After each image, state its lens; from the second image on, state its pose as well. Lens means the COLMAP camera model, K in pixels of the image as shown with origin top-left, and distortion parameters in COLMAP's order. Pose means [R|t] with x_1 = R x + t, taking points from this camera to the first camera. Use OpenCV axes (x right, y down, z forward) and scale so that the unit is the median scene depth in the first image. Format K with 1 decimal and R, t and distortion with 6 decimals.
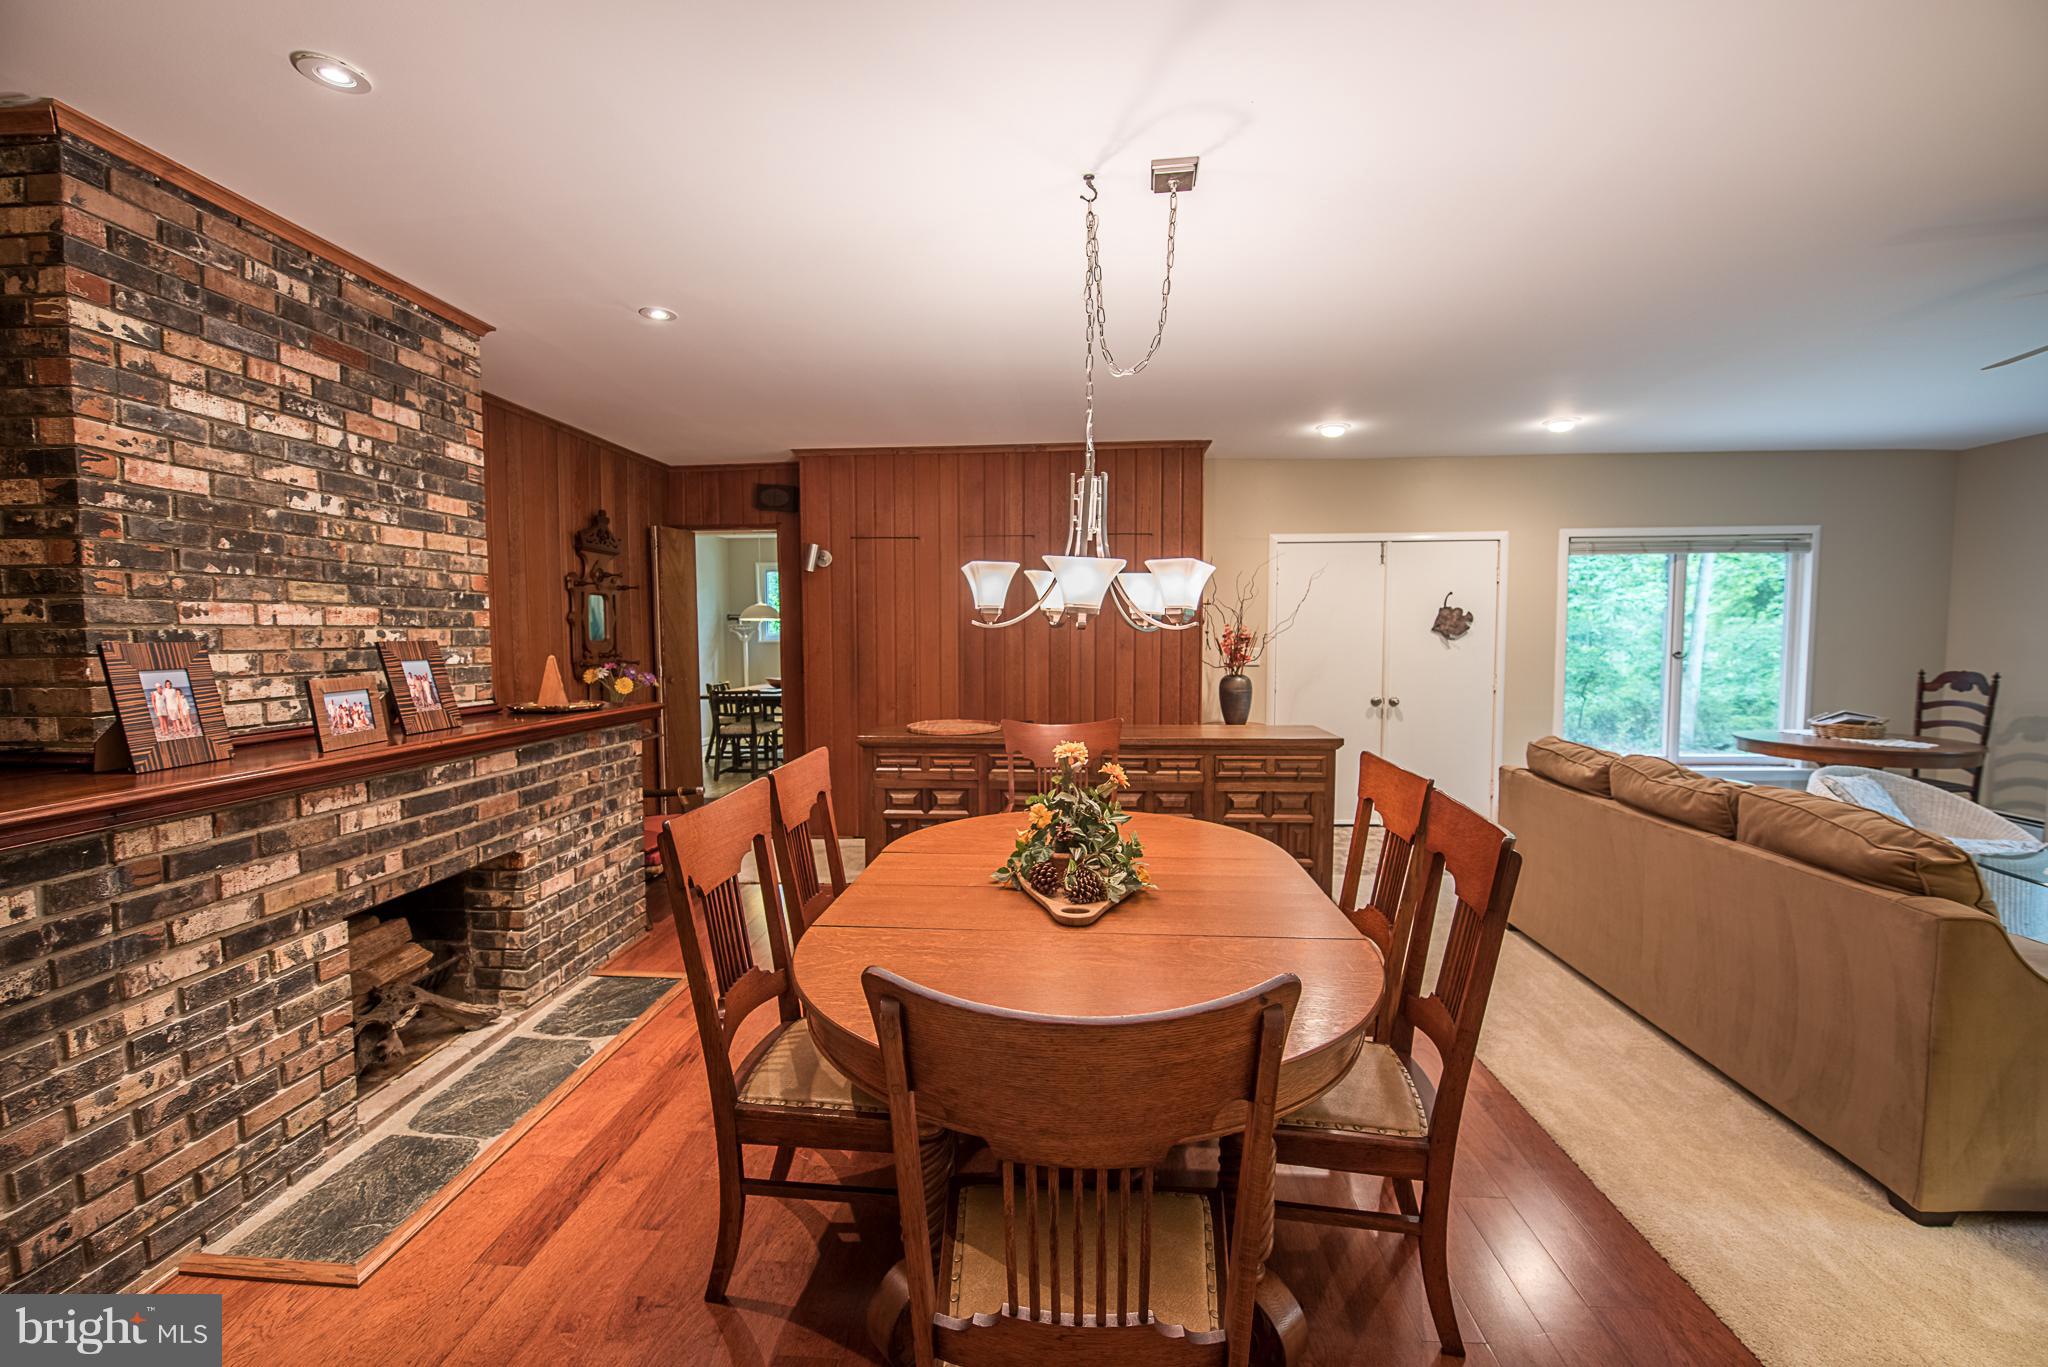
lens RADIAL K [[831.5, 0, 1015.2], [0, 831.5, 690.0], [0, 0, 1]] dist [-0.023347, -0.000765]
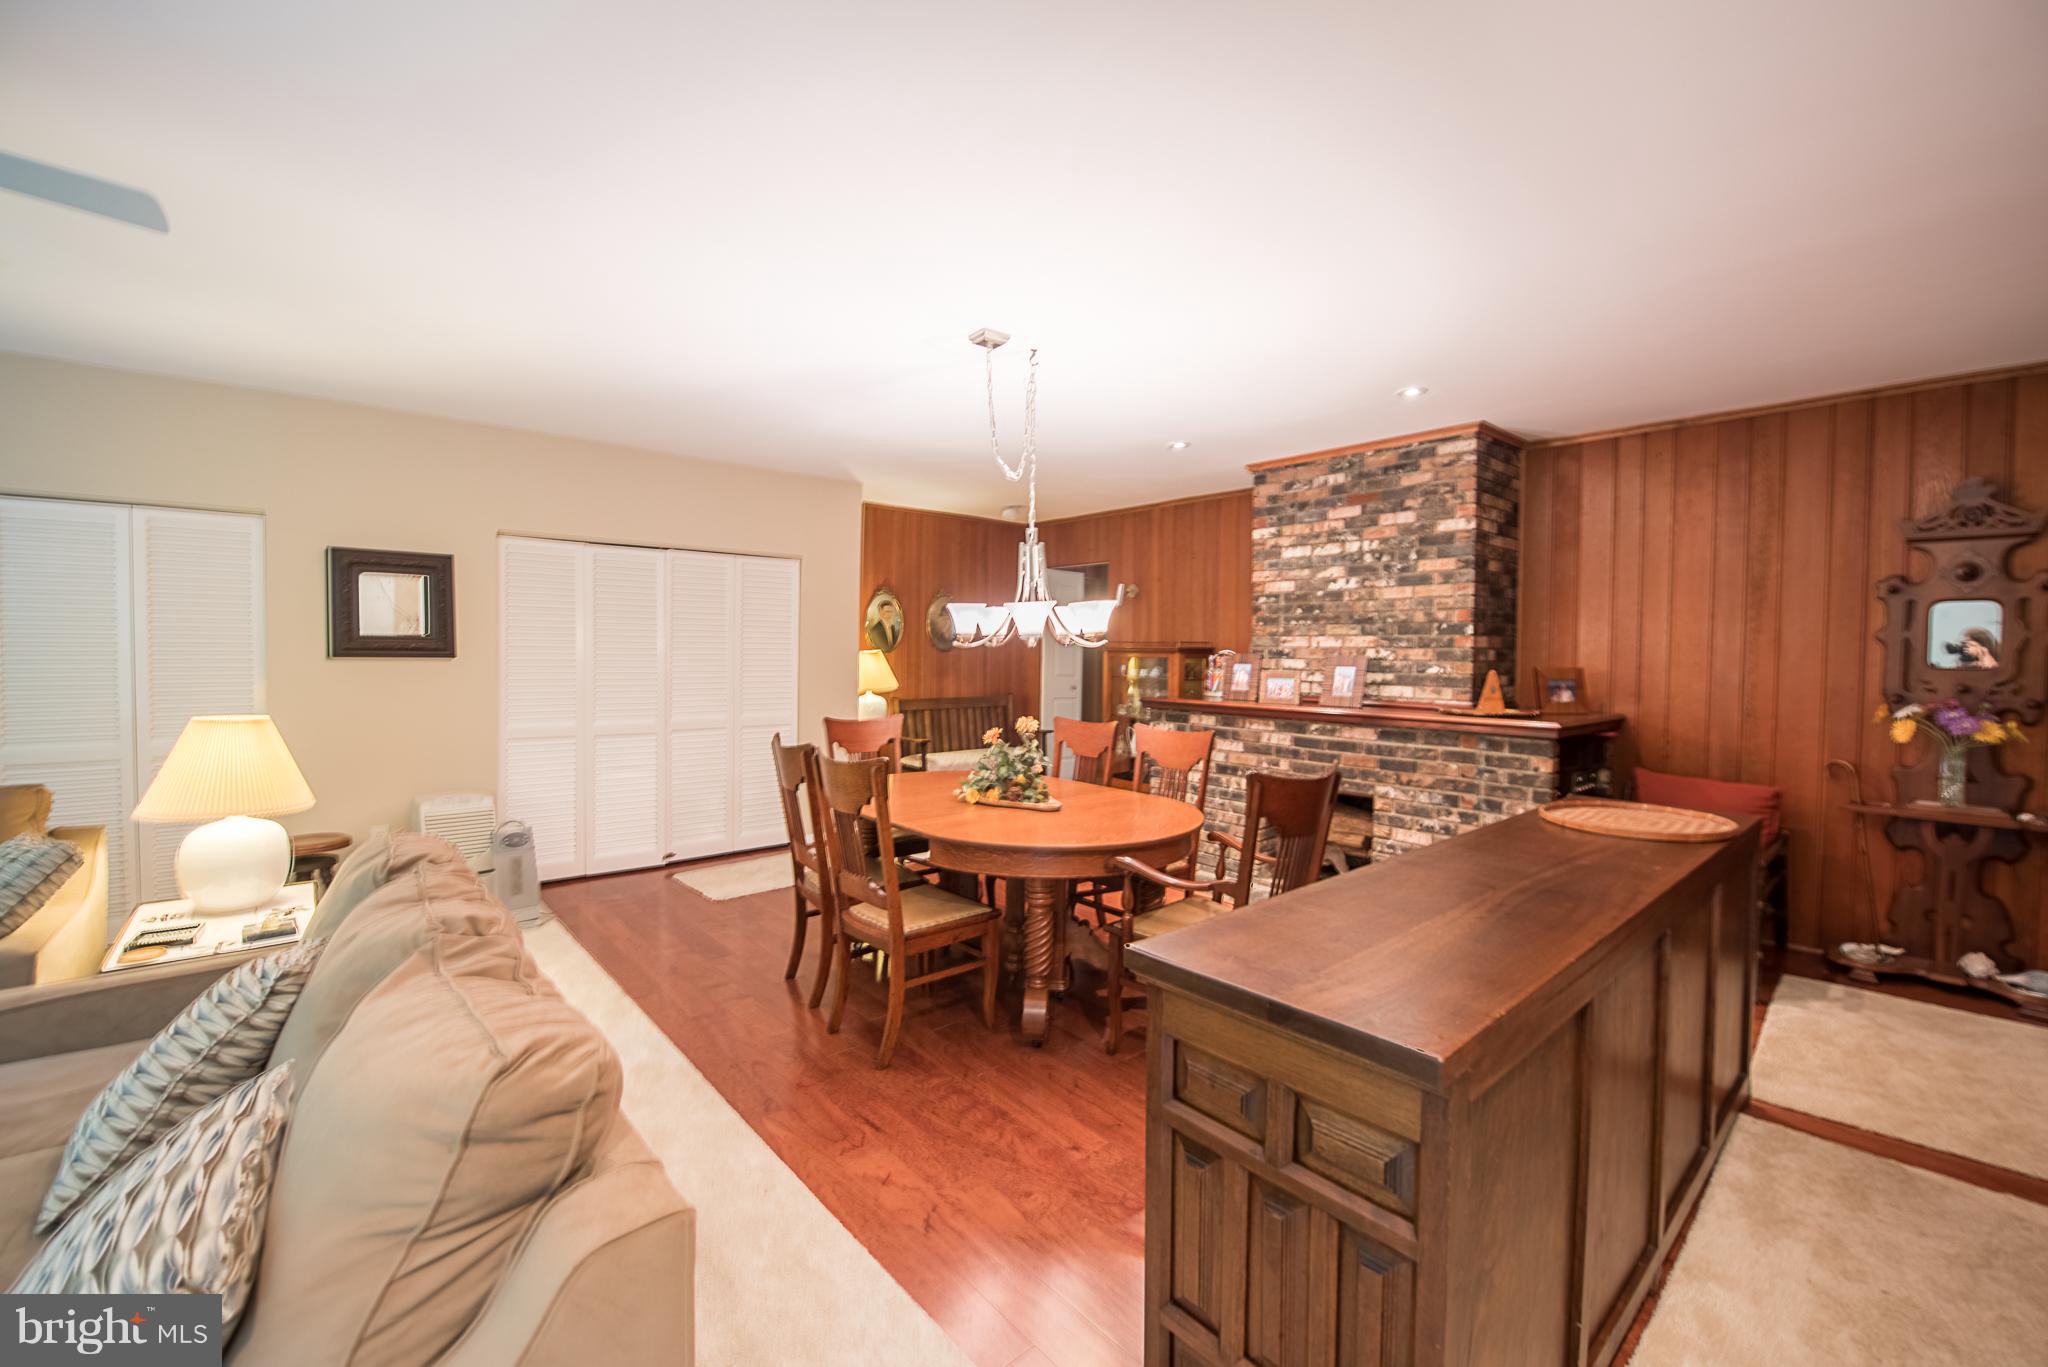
lens RADIAL K [[828.8, 0, 1036.6], [0, 828.8, 678.7], [0, 0, 1]] dist [-0.018520, -0.000094]
pose [[-0.704409, 0.022868, -0.709426, 0.904350], [-0.054404, 0.994801, 0.086086, -0.116295], [0.707707, 0.099235, -0.699502, 1.620977]]
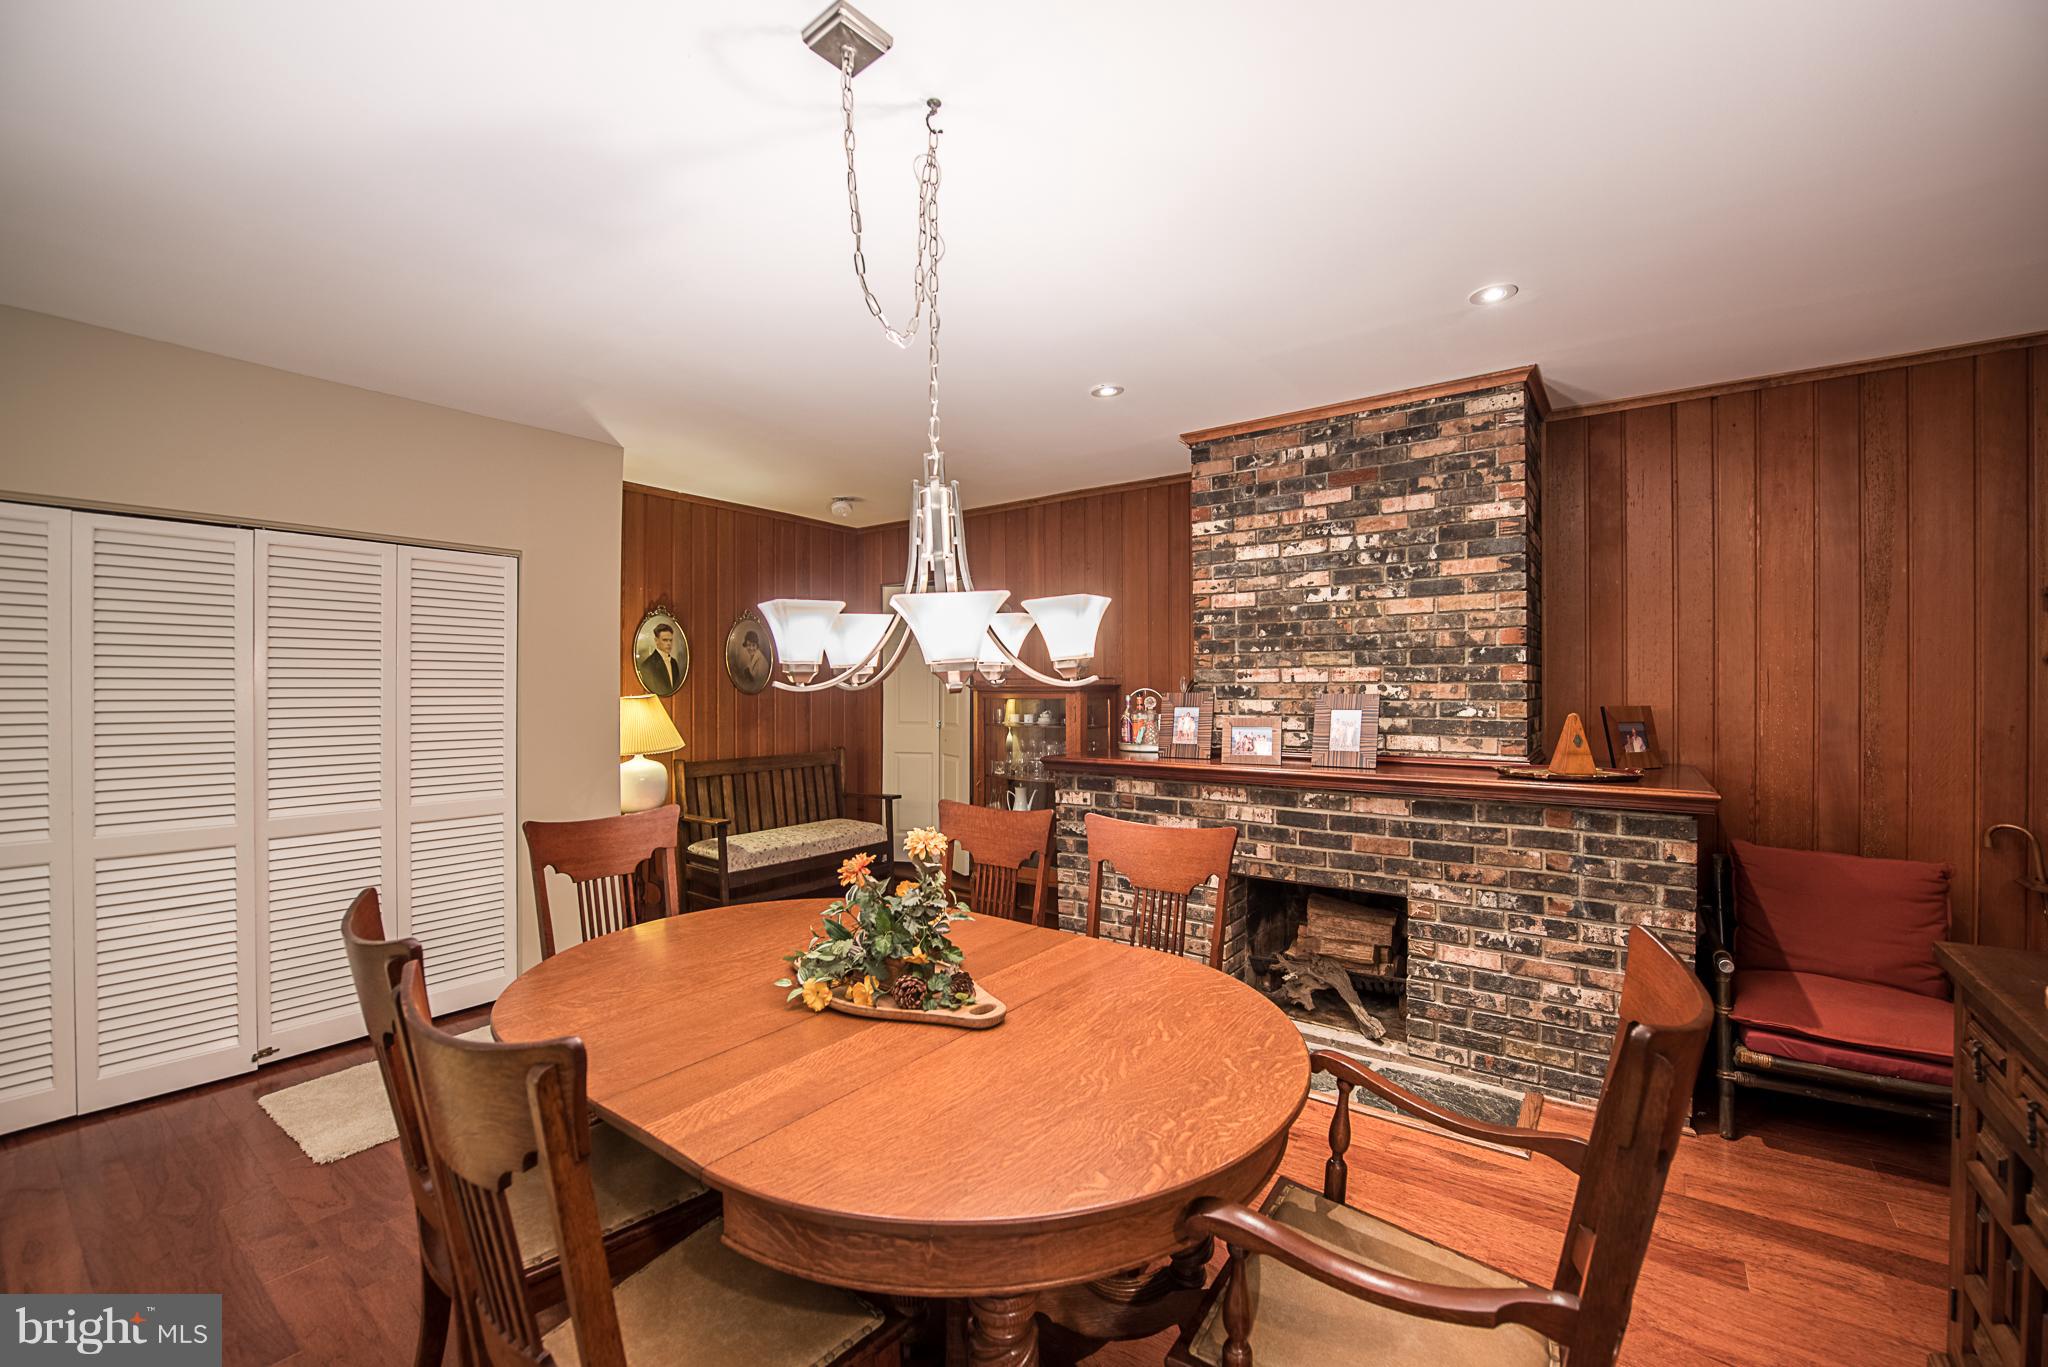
lens RADIAL K [[828.8, 0, 1033.8], [0, 828.8, 692.9], [0, 0, 1]] dist [-0.018520, -0.000094]
pose [[-0.532347, 0.013092, -0.846425, 0.531214], [-0.051226, 0.997550, 0.047648, -0.088708], [0.844975, 0.068724, -0.530372, 1.154903]]
